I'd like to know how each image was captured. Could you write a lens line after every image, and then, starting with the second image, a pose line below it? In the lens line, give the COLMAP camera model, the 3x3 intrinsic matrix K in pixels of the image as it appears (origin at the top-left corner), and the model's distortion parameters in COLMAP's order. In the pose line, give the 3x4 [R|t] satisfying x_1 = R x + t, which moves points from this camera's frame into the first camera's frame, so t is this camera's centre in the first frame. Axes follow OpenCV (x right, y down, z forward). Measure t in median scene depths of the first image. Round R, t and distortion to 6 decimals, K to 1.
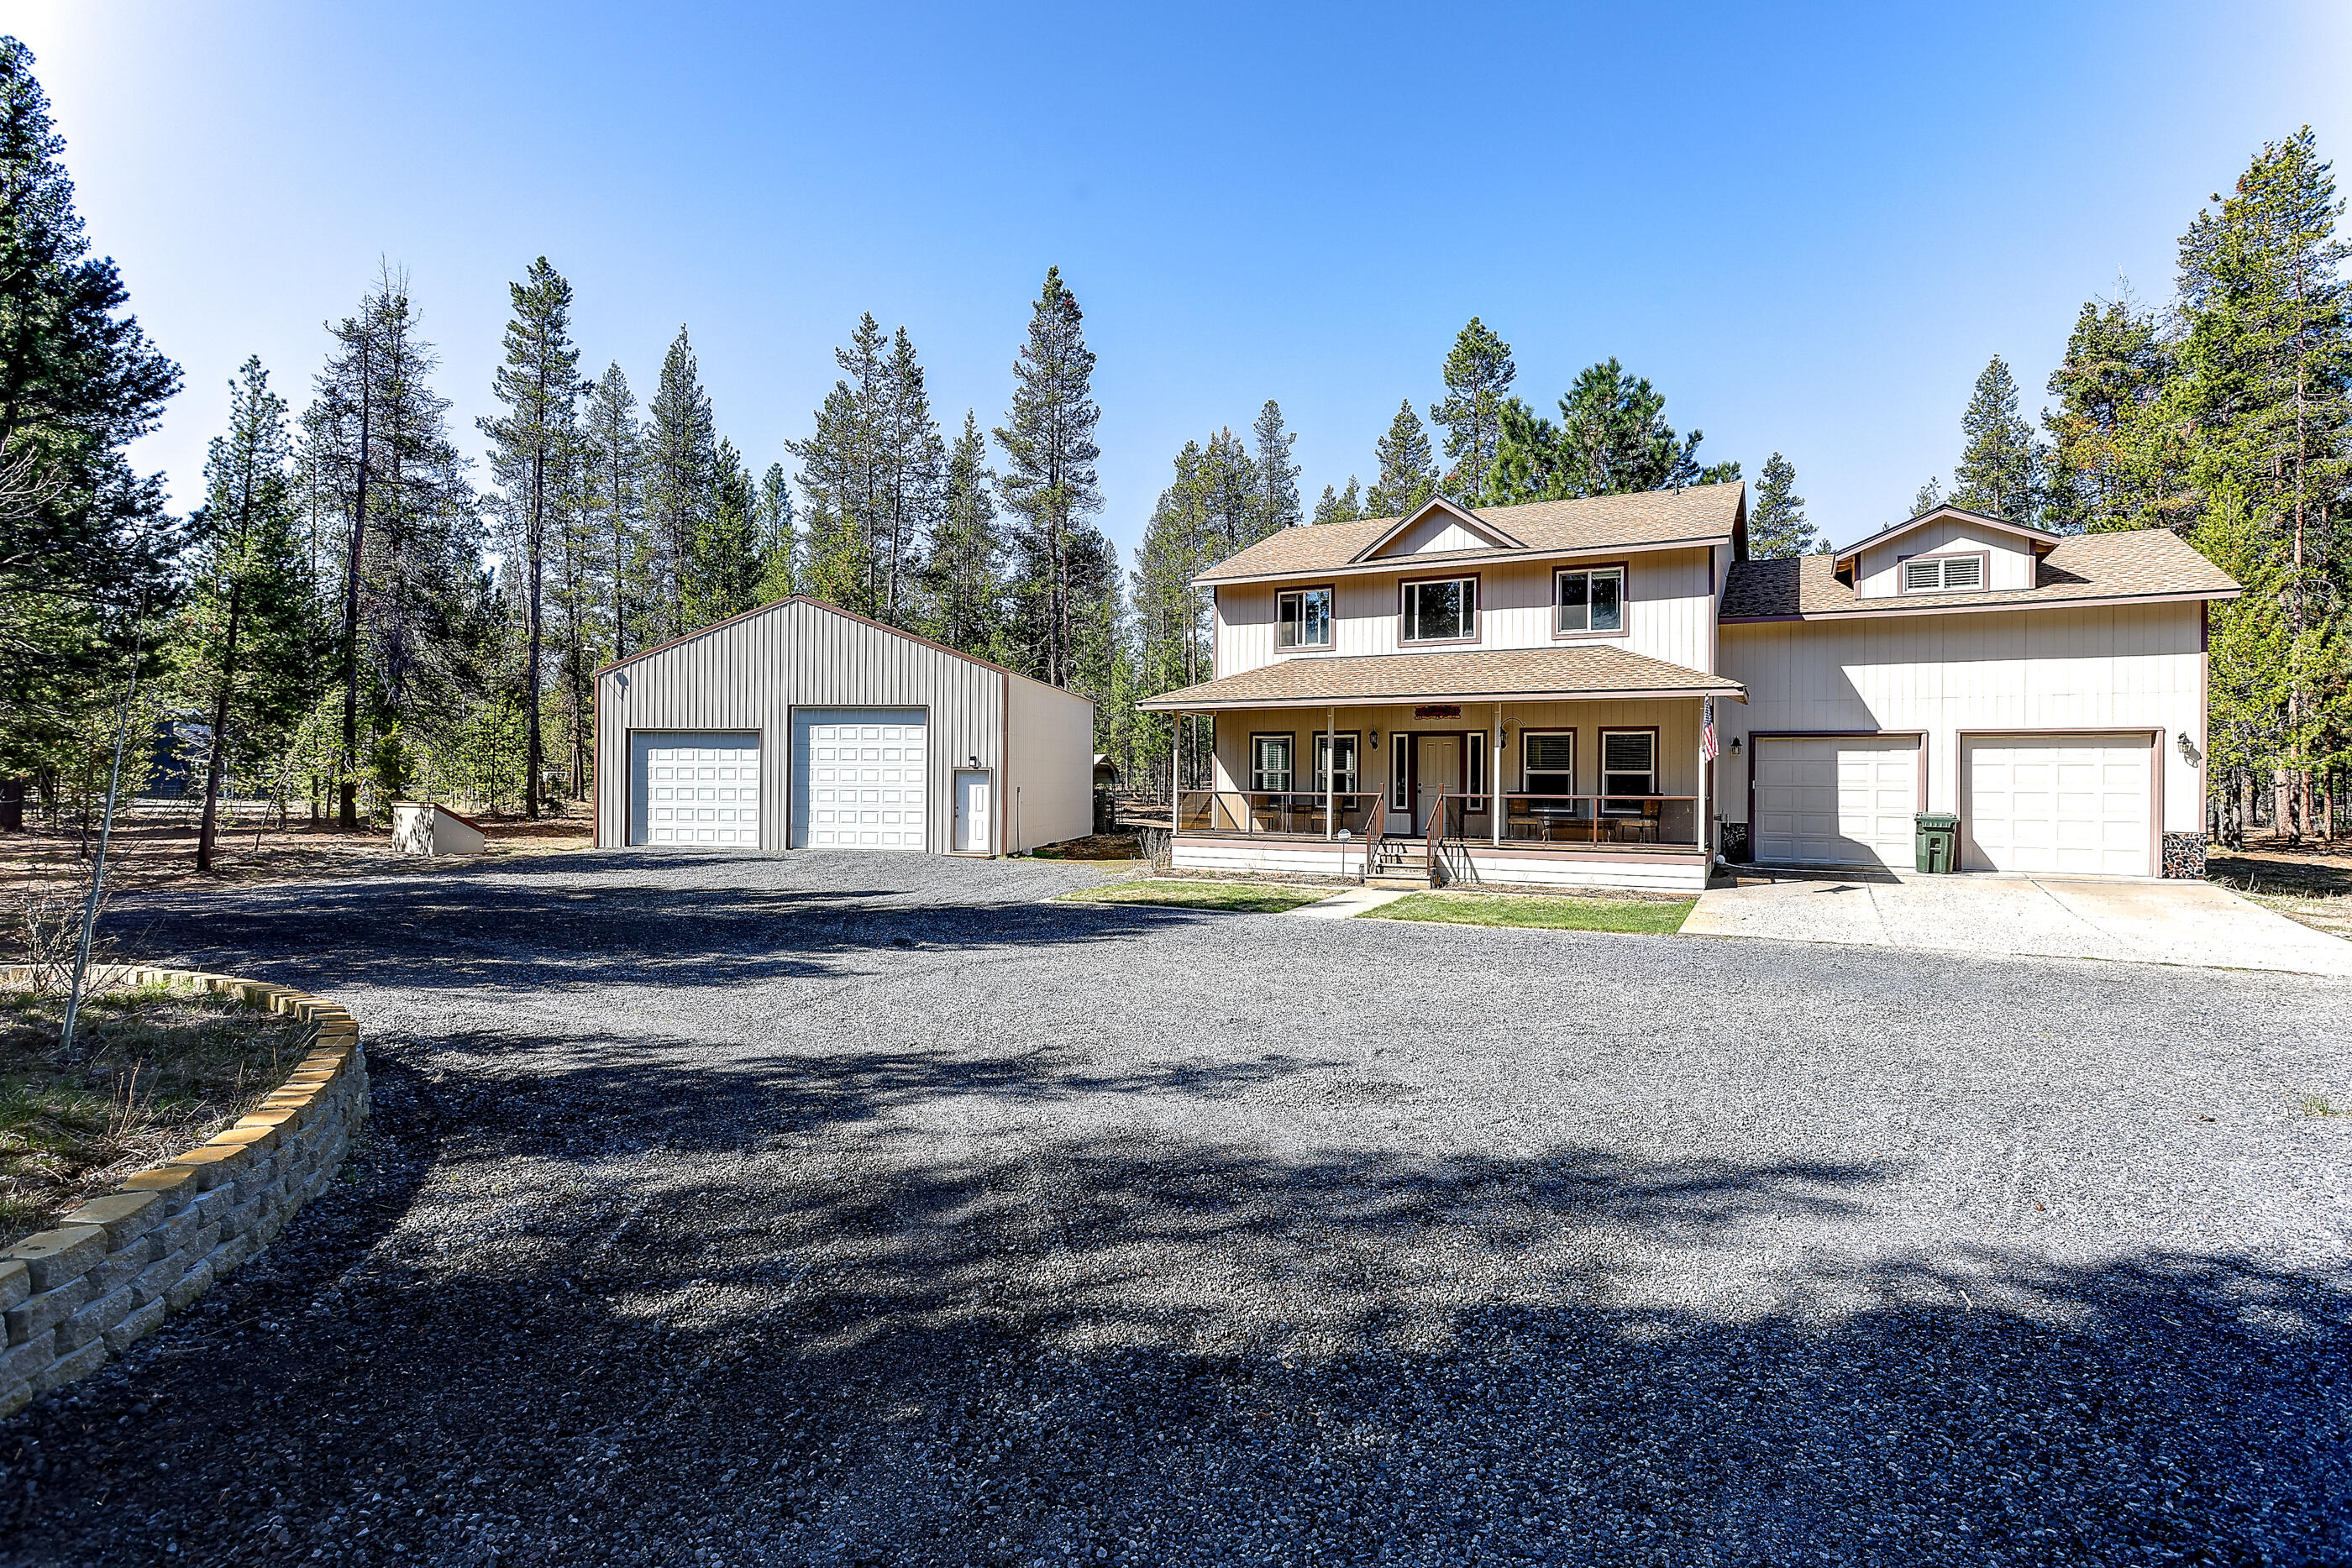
lens RADIAL K [[1162.8, 0, 1178.1], [0, 1162.8, 783.1], [0, 0, 1]] dist [-0.011852, 0.005116]
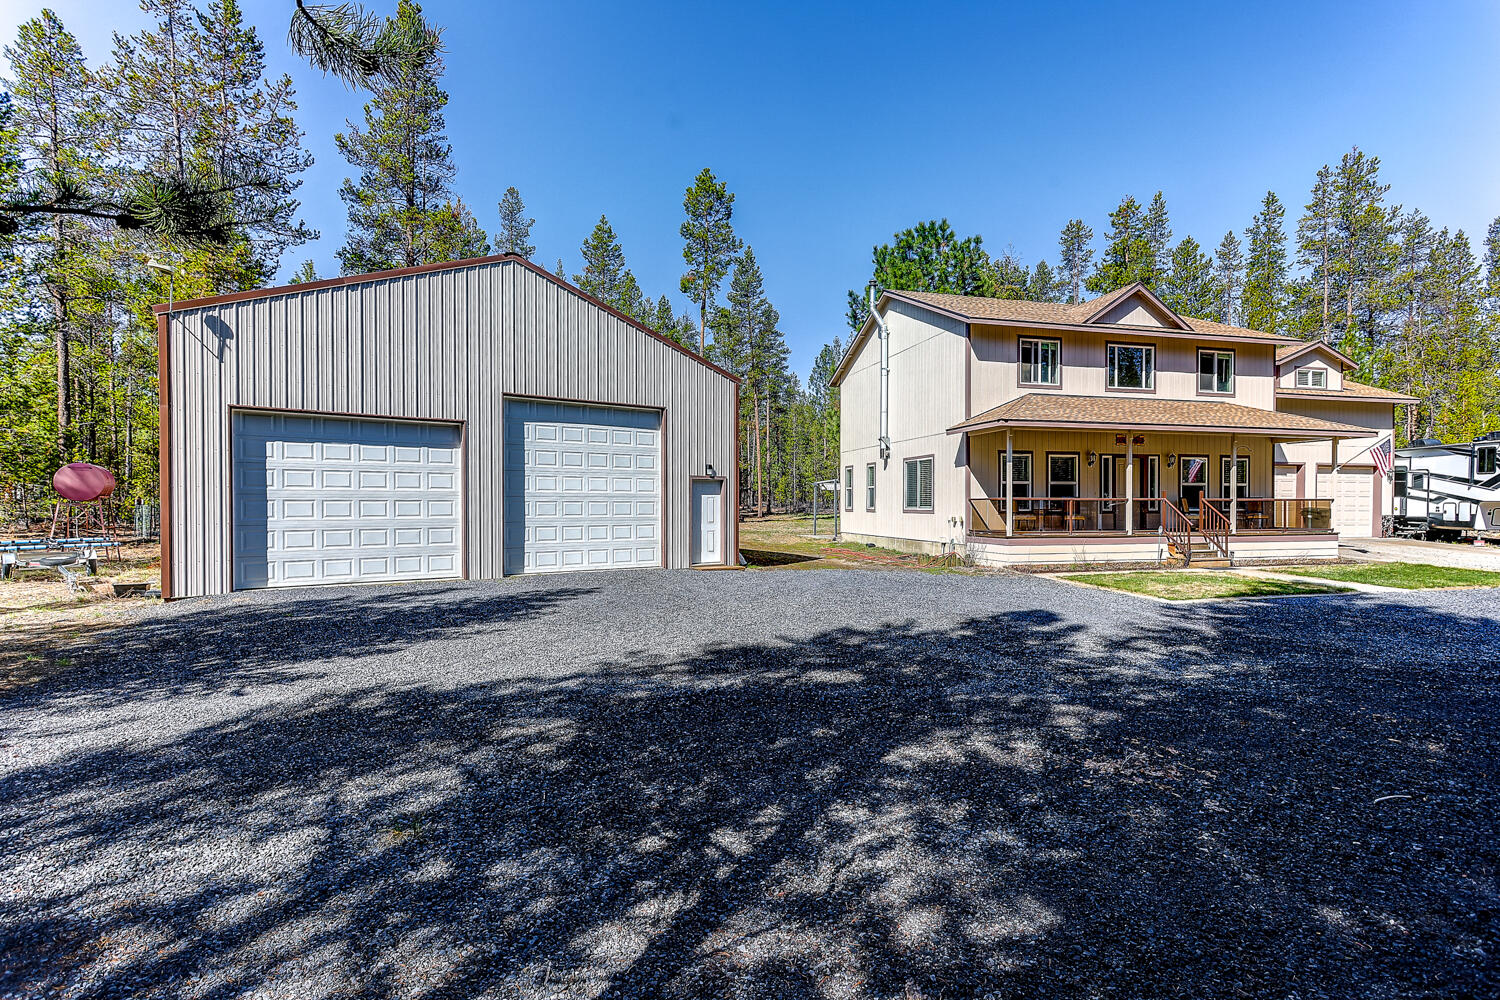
lens RADIAL K [[728.0, 0, 754.6], [0, 728.0, 511.8], [0, 0, 1]] dist [0.004759, 0.000381]
pose [[0.731897, -0.016768, 0.681209, -0.558373], [0.004850, 0.999800, 0.019400, 0.004161], [-0.681398, -0.010895, 0.731832, 0.531113]]
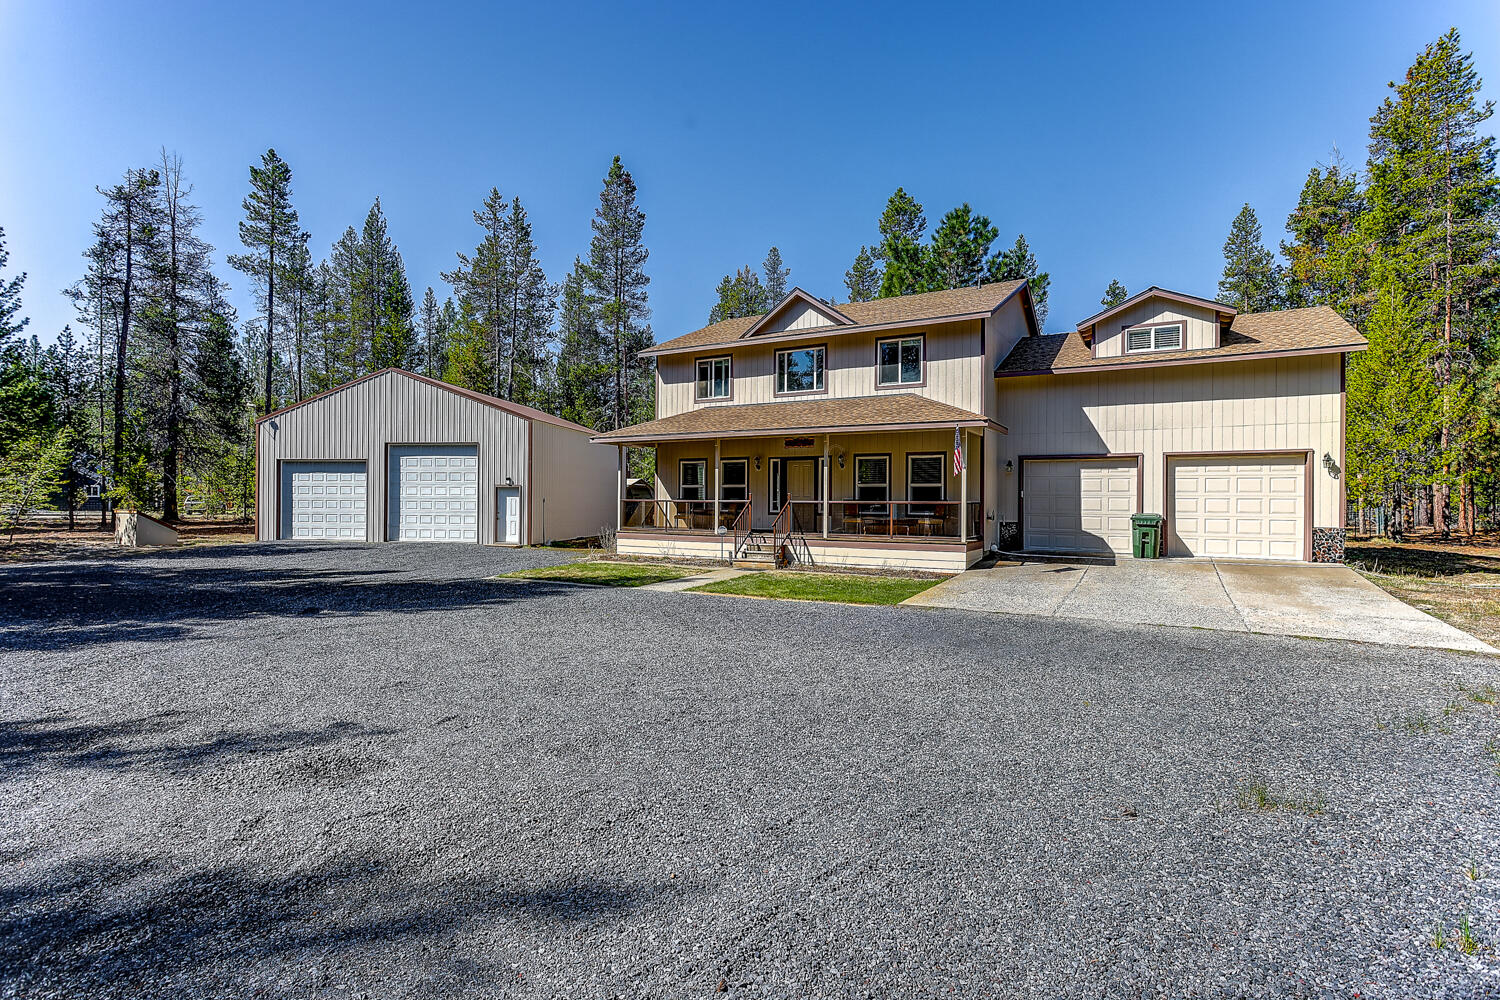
lens RADIAL K [[728.0, 0, 753.2], [0, 728.0, 500.2], [0, 0, 1]] dist [0.004759, 0.000381]
pose [[0.999821, -0.001824, -0.018827, 0.146271], [0.001789, 0.999997, -0.001860, 0.007507], [0.018831, 0.001826, 0.999821, 0.095413]]
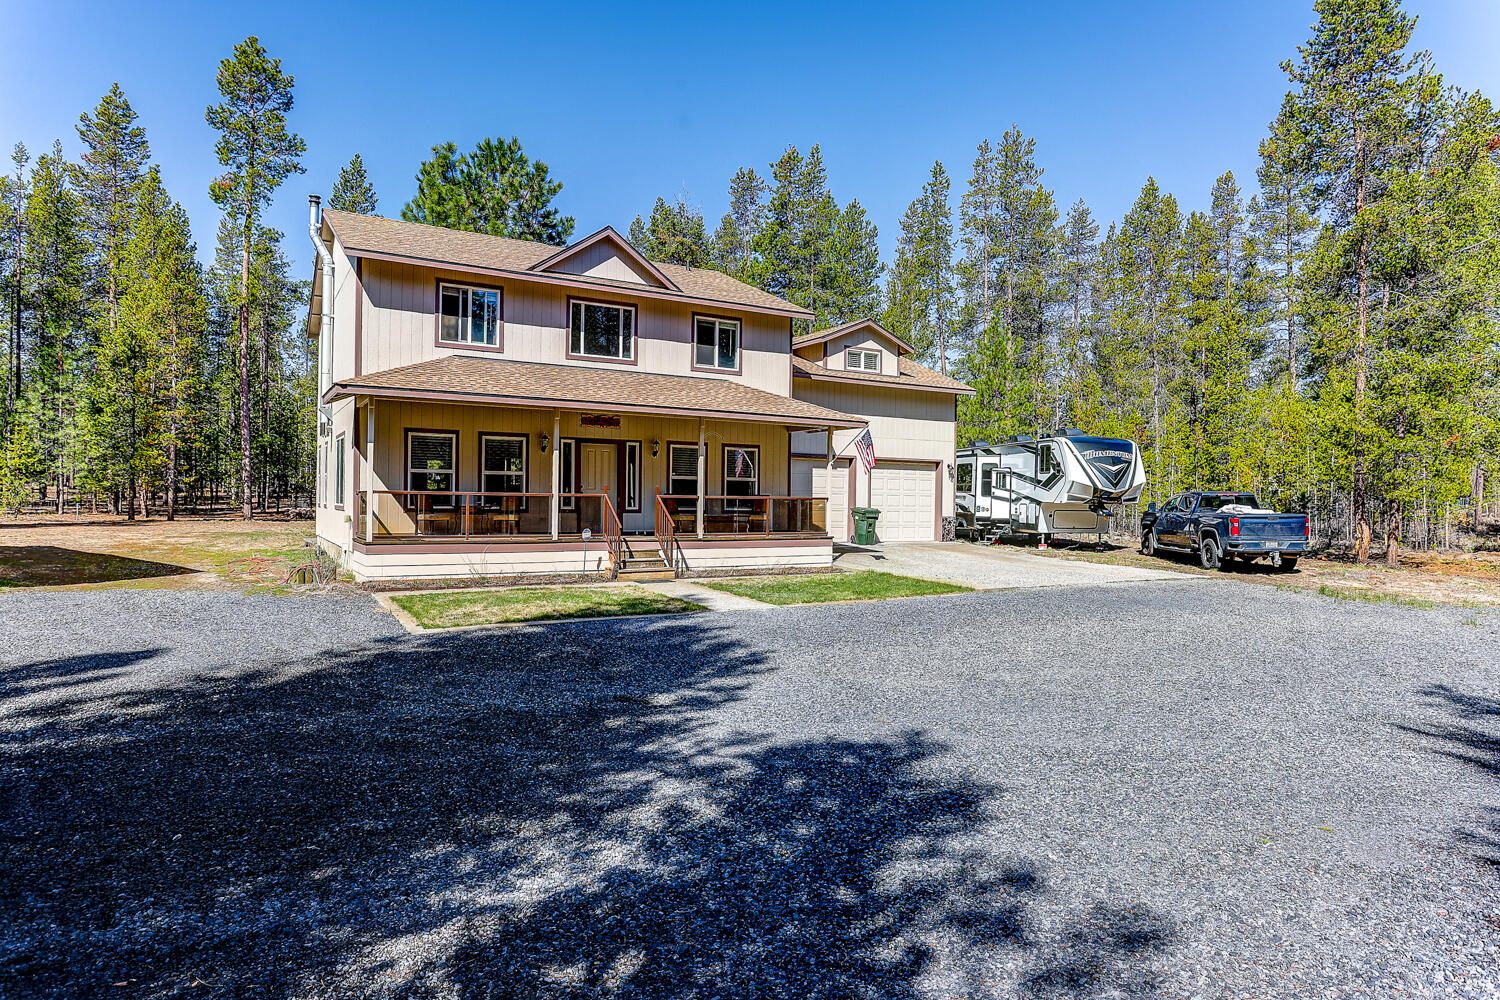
lens RADIAL K [[884.8, 0, 762.5], [0, 884.8, 495.5], [0, 0, 1]] dist [-0.009758, 0.005896]
pose [[0.508500, 0.000530, 0.861062, -0.342431], [-0.010669, 0.999927, 0.005685, 0.002741], [-0.860996, -0.012078, 0.508468, 0.344702]]
